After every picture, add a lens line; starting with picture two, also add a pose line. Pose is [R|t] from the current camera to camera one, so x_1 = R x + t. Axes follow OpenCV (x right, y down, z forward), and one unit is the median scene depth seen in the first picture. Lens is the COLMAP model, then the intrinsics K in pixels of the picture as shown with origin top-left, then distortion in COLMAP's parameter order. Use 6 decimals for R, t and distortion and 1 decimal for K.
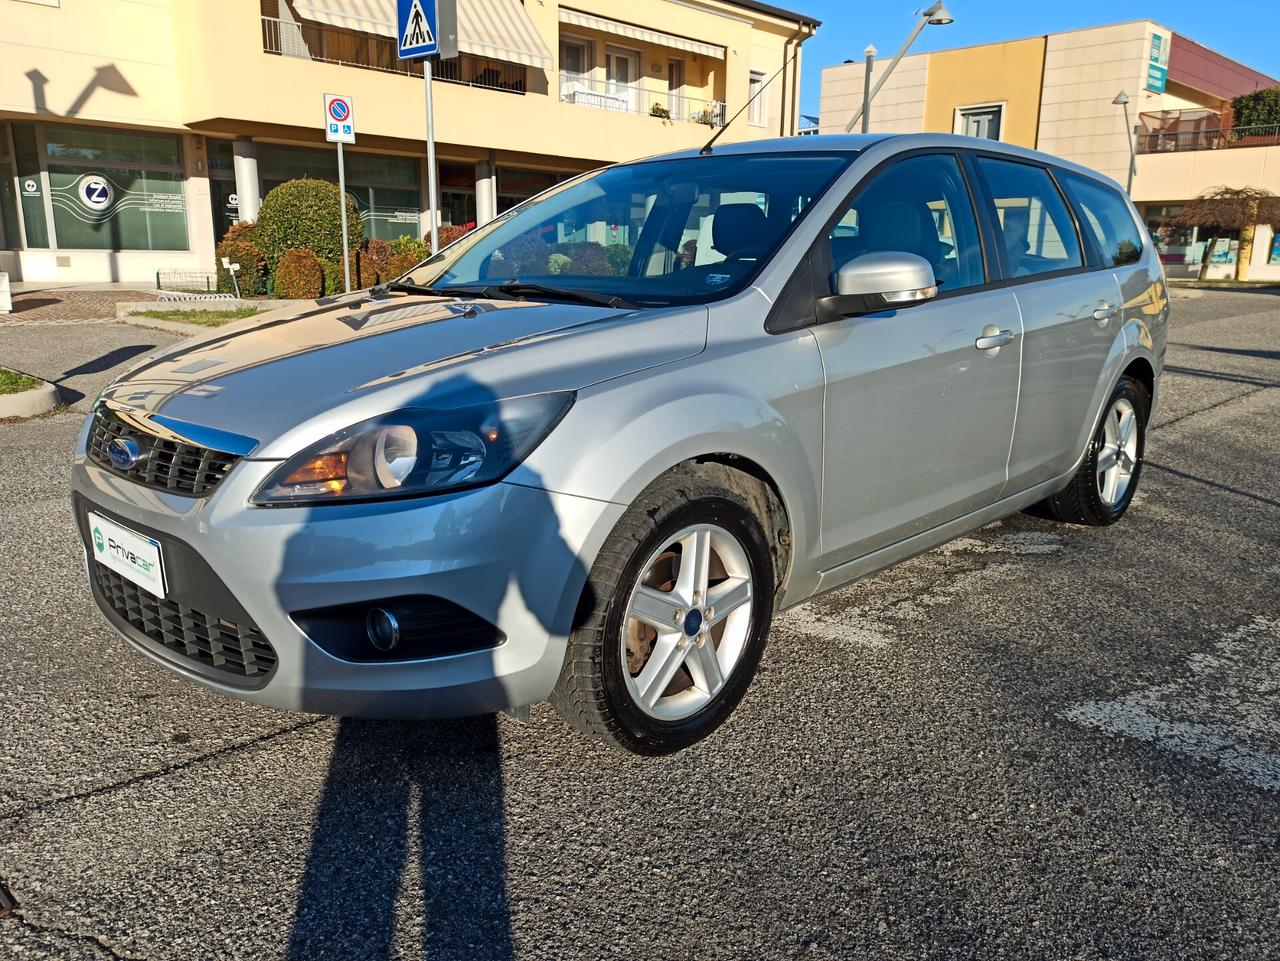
lens RADIAL K [[987.9, 0, 640.0], [0, 987.9, 480.5], [0, 0, 1]] dist [0.045878, -0.041419]
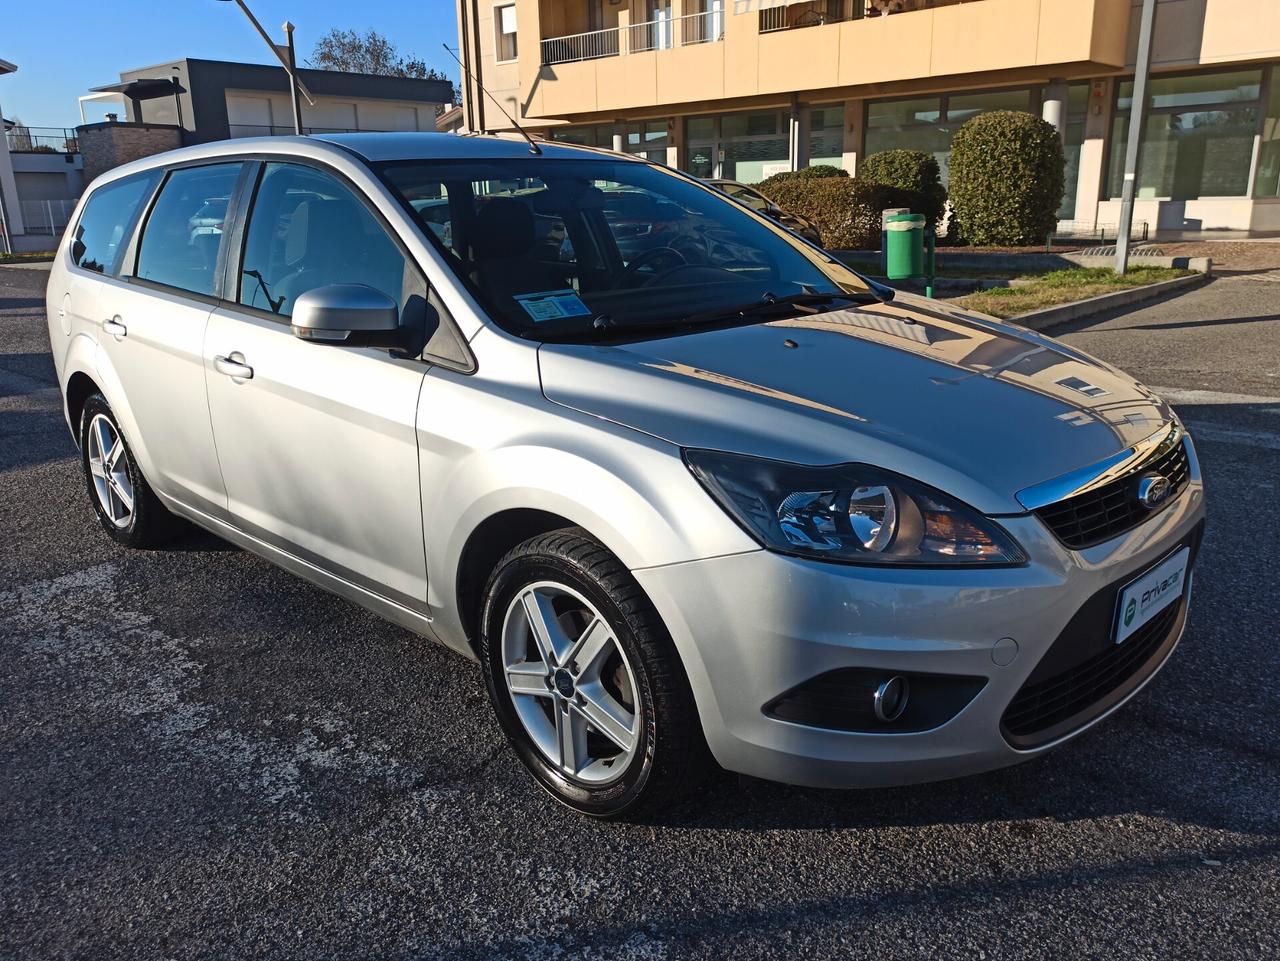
lens RADIAL K [[1011.6, 0, 636.5], [0, 1011.6, 478.8], [0, 0, 1]] dist [0.063937, -0.078670]
pose [[0.006143, 0.254026, -0.967178, 0.227213], [-0.203060, 0.947362, 0.247532, -0.051917], [0.979147, 0.194875, 0.057402, 0.199785]]
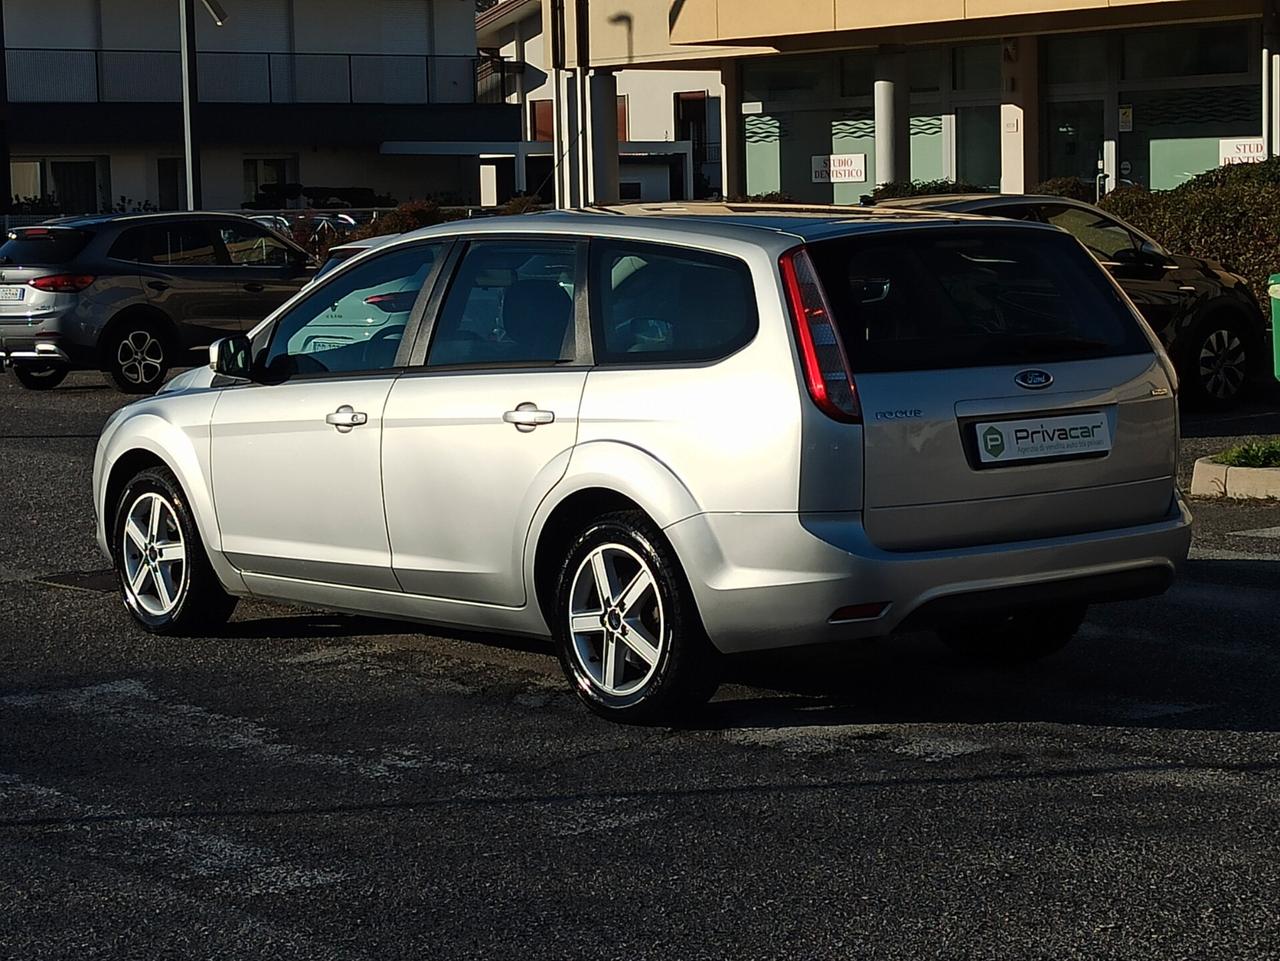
lens RADIAL K [[2748.4, 0, 640.0], [0, 2748.4, 480.5], [0, 0, 1]] dist [0.132102, -0.646379]
pose [[-0.117479, 0.089250, -0.989057, 0.476680], [-0.198636, 0.973715, 0.111460, -0.068435], [0.973007, 0.209556, -0.096663, 0.235203]]
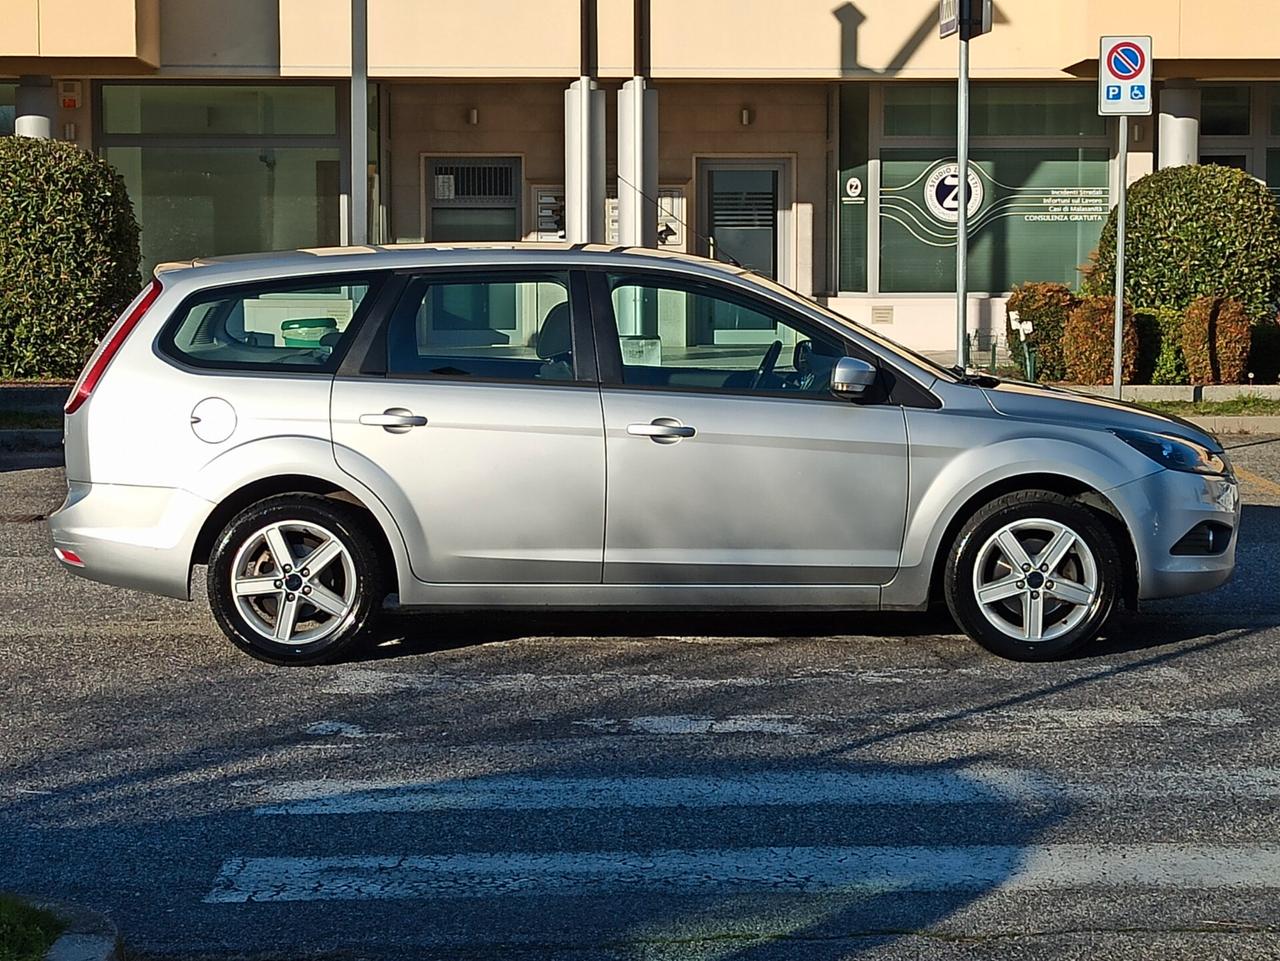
lens RADIAL K [[2748.4, 0, 640.0], [0, 2748.4, 480.5], [0, 0, 1]] dist [0.132102, -0.646379]
pose [[0.714347, 0.042915, -0.698474, 0.415987], [-0.144980, 0.985538, -0.087723, 0.030089], [0.684609, 0.163929, 0.710238, -0.186659]]
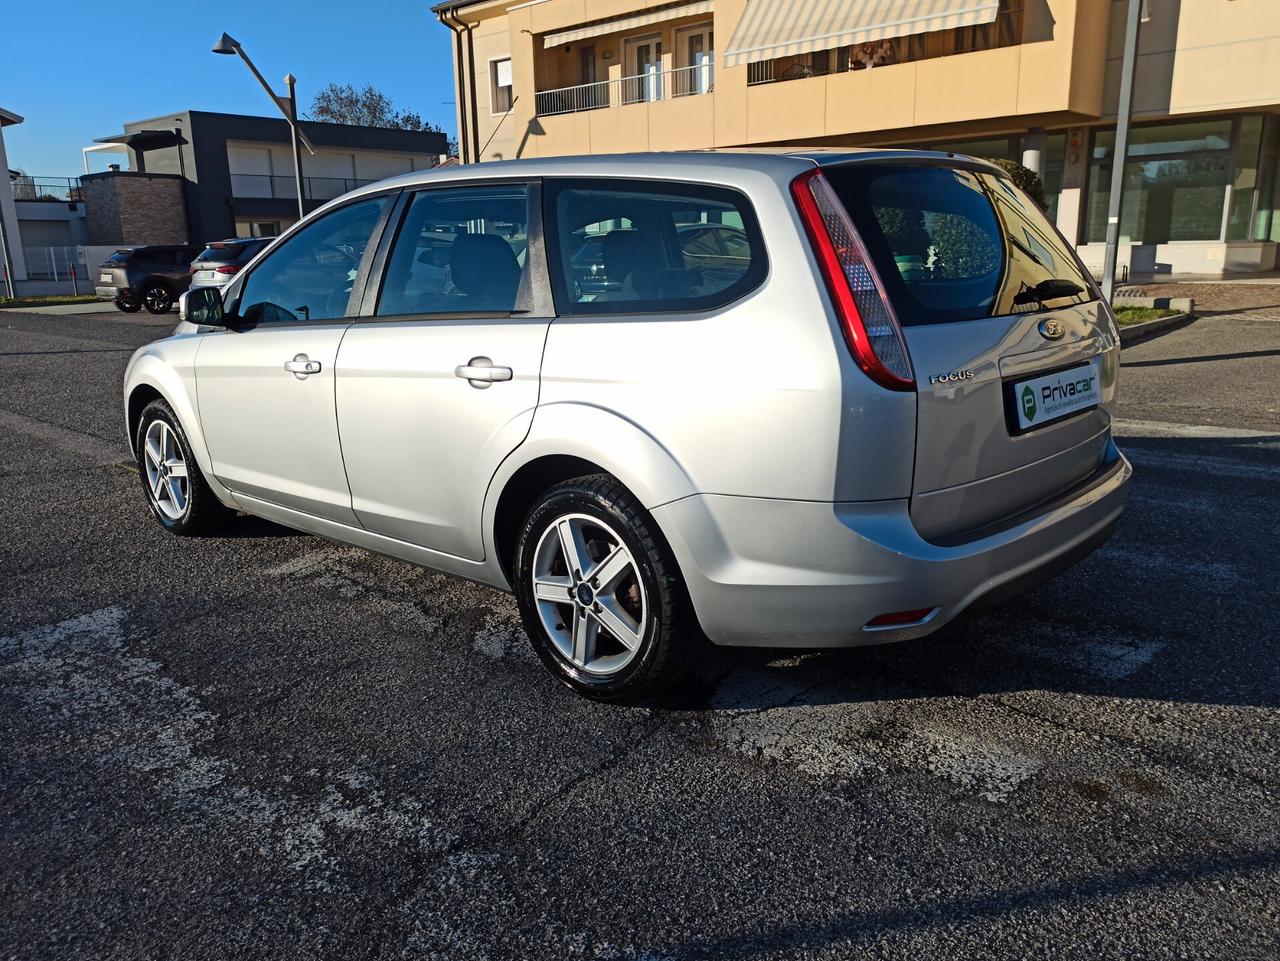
lens RADIAL K [[987.9, 0, 640.0], [0, 987.9, 480.5], [0, 0, 1]] dist [0.045878, -0.041419]
pose [[0.021331, 0.219121, -0.975464, 0.218121], [-0.202129, 0.956483, 0.210437, -0.048280], [0.979127, 0.192681, 0.064694, 0.194023]]
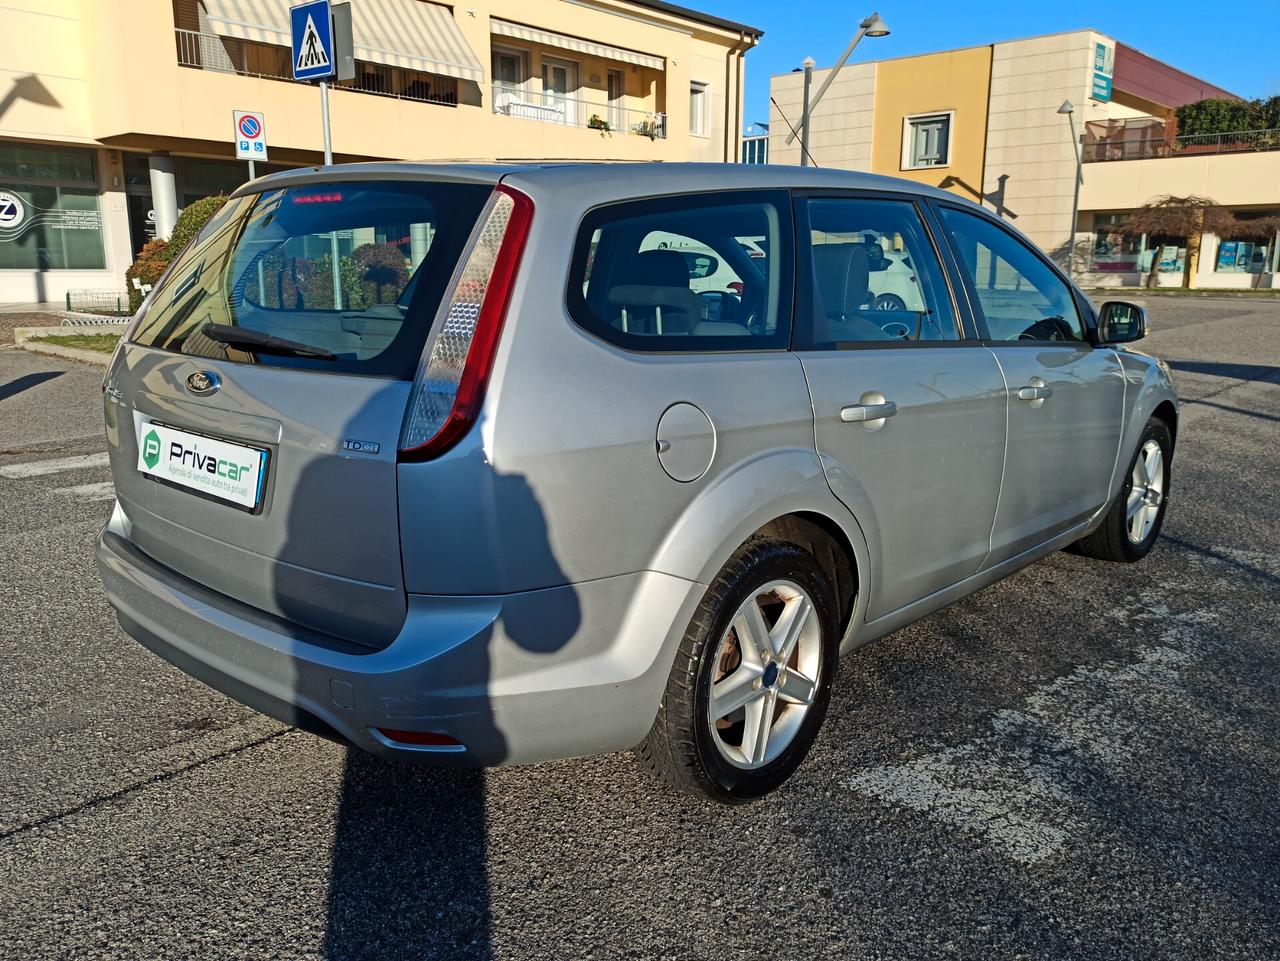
lens RADIAL K [[1011.6, 0, 636.5], [0, 1011.6, 478.8], [0, 0, 1]] dist [0.063937, -0.078670]
pose [[0.999241, -0.014398, 0.036184, 0.021856], [0.014945, 0.999777, -0.014888, -0.006551], [-0.035961, 0.015417, 0.999234, -0.000943]]
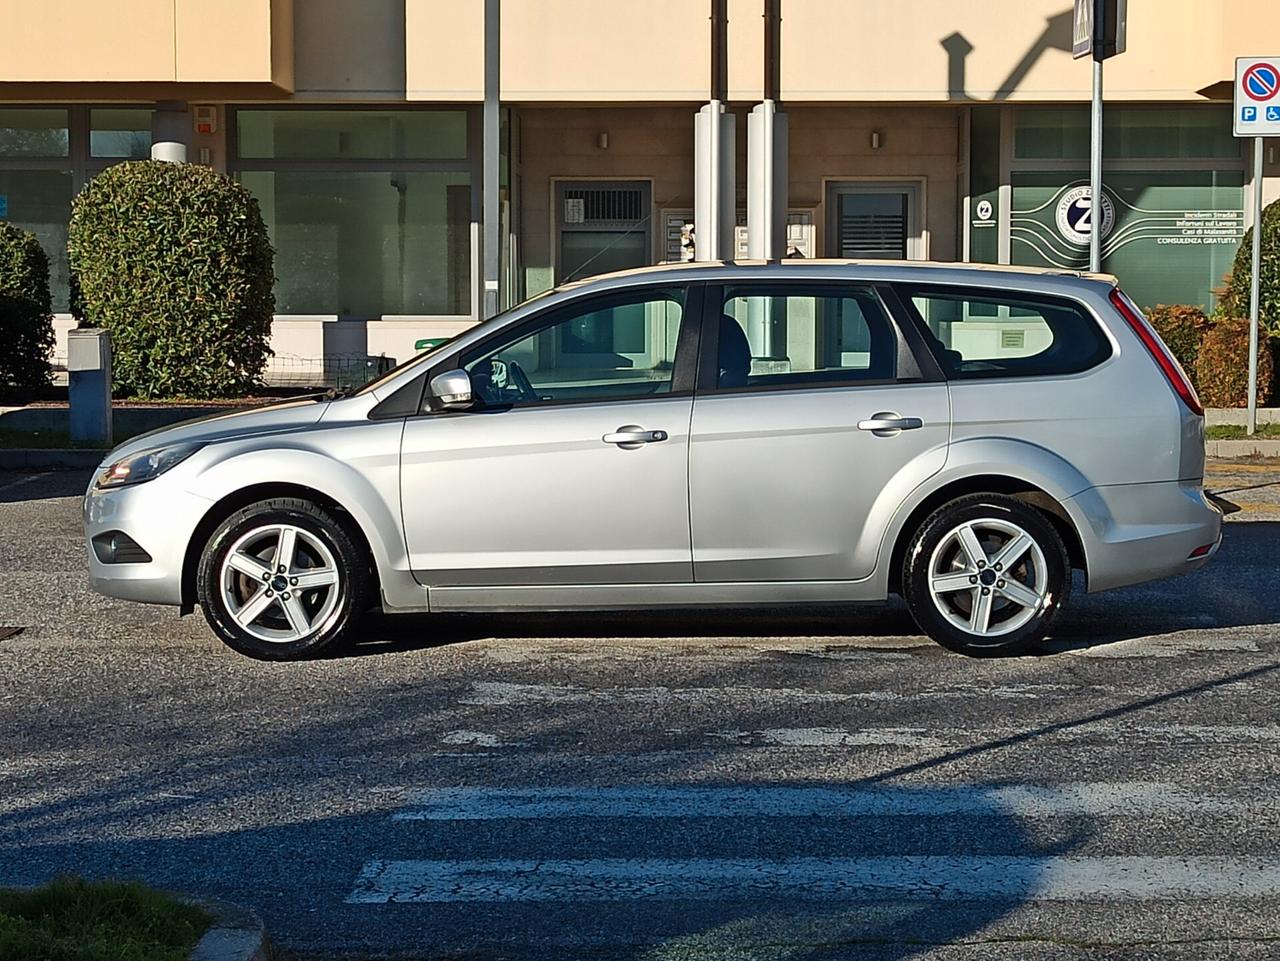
lens RADIAL K [[2748.4, 0, 640.0], [0, 2748.4, 480.5], [0, 0, 1]] dist [0.132102, -0.646379]
pose [[0.681275, 0.040618, -0.730899, 0.417377], [-0.154744, 0.983887, -0.089560, 0.032040], [0.715485, 0.174117, 0.676583, -0.189263]]
